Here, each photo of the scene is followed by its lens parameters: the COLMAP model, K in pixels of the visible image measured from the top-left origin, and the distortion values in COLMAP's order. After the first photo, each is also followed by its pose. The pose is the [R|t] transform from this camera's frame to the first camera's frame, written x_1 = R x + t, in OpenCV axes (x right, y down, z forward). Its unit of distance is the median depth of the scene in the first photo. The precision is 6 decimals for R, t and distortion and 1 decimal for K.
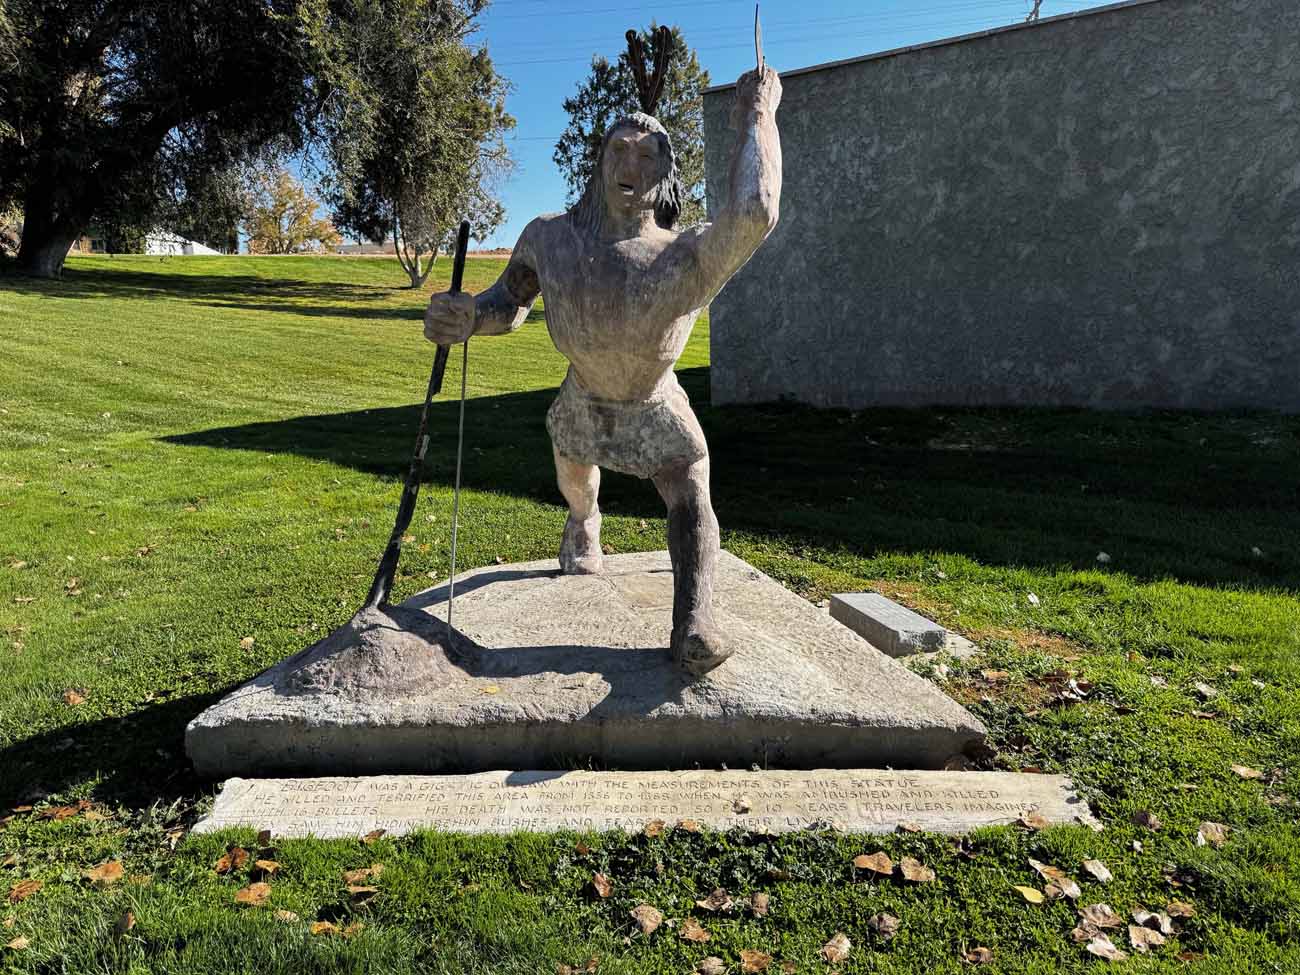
lens RADIAL K [[944.6, 0, 637.5], [0, 944.6, 479.9], [0, 0, 1]] dist [0.049264, -0.071437]
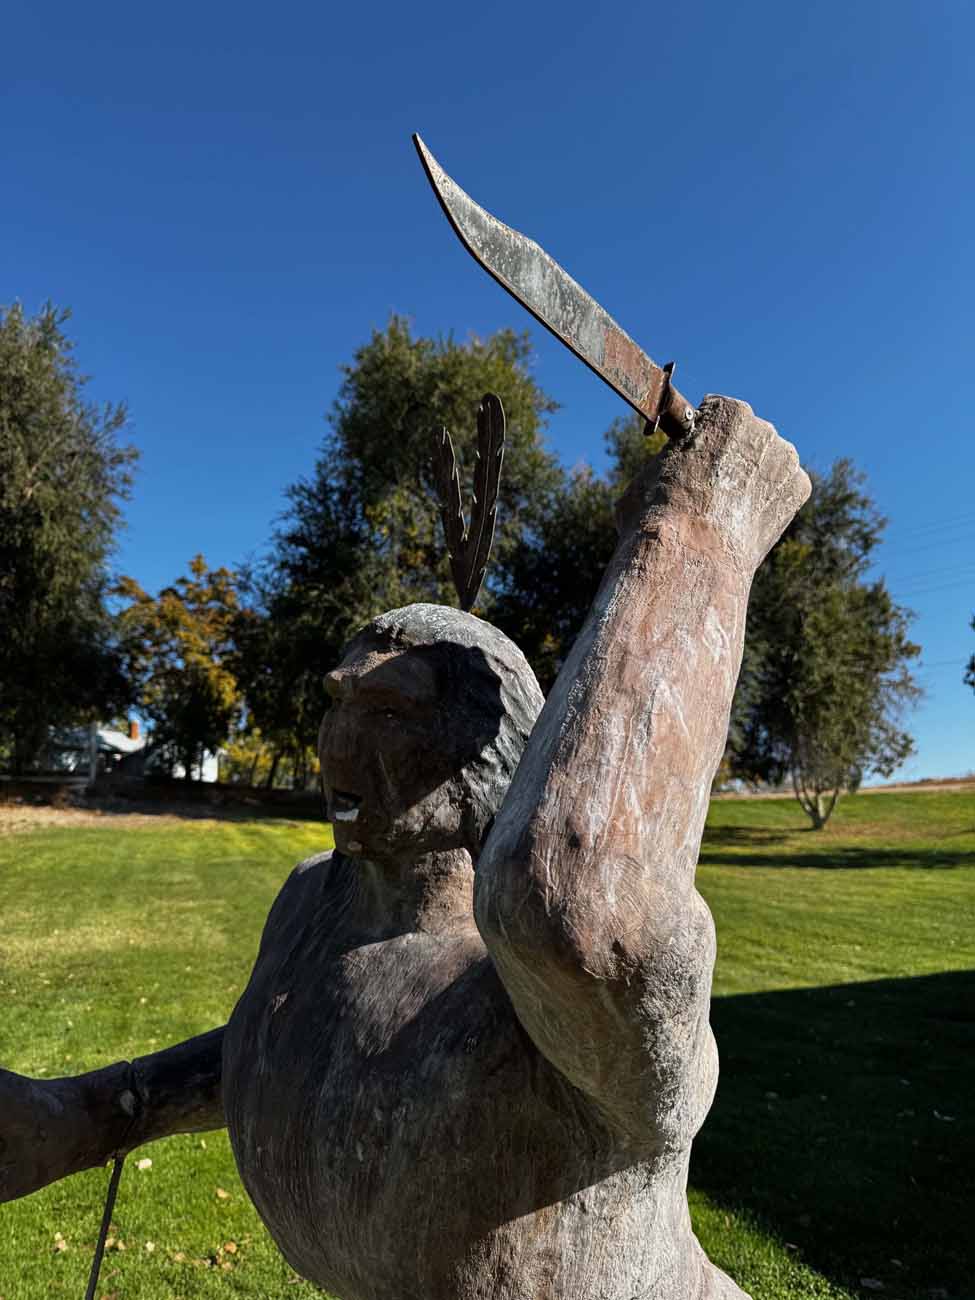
lens RADIAL K [[944.6, 0, 486.5], [0, 944.6, 657.3], [0, 0, 1]] dist [0.049264, -0.071437]
pose [[0.834488, -0.128465, -0.535843, 0.073524], [-0.075977, 0.936331, -0.342801, -0.078150], [0.545764, 0.326775, 0.771596, 0.239007]]
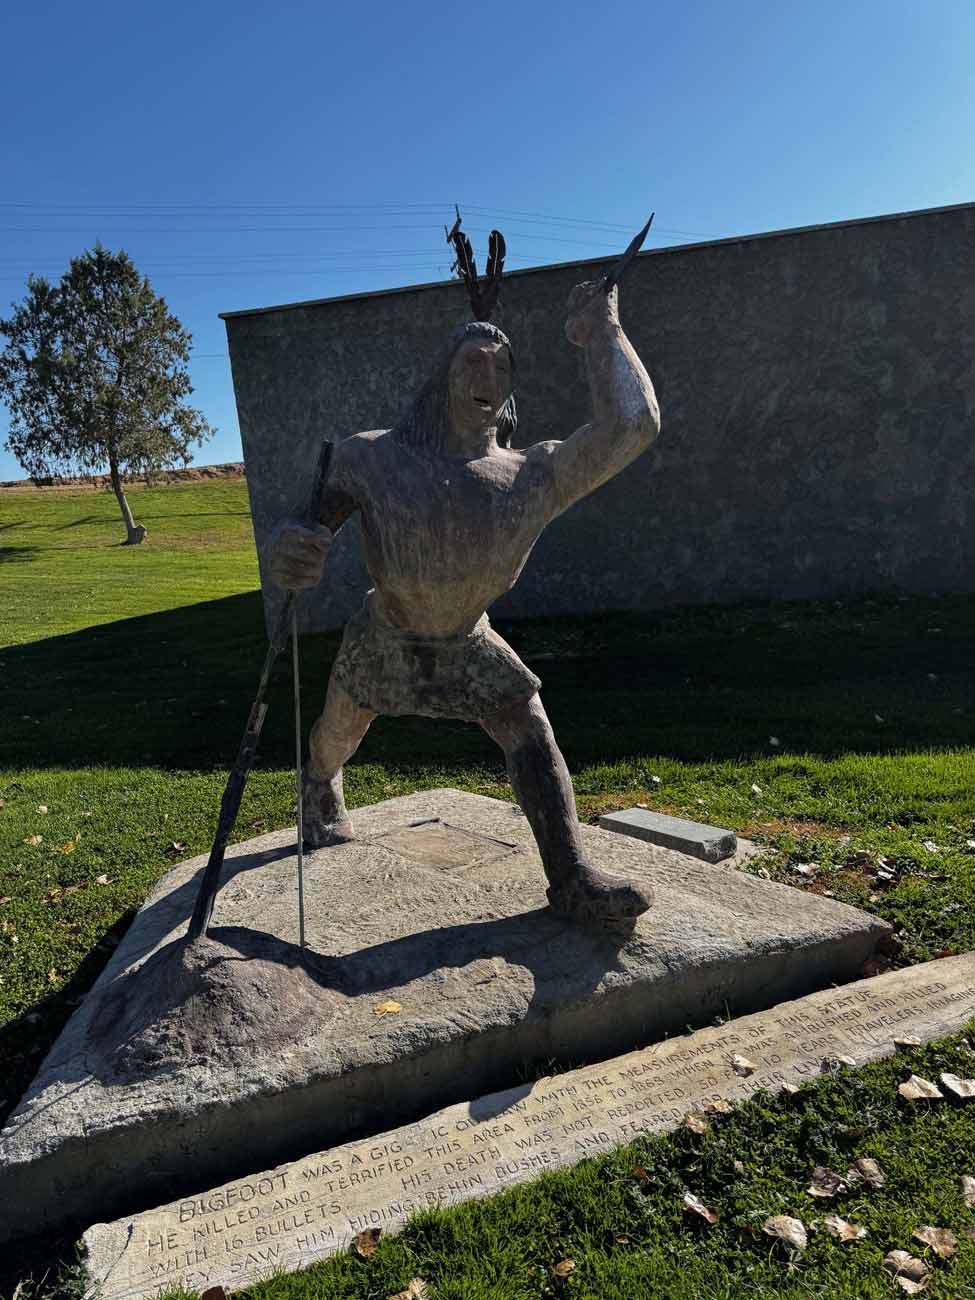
lens RADIAL K [[944.6, 0, 503.2], [0, 944.6, 625.7], [0, 0, 1]] dist [0.049264, -0.071437]
pose [[0.910649, -0.088022, 0.403696, -0.121304], [0.121337, 0.990936, -0.057646, -0.014017], [-0.394962, 0.101479, 0.913075, 0.062083]]
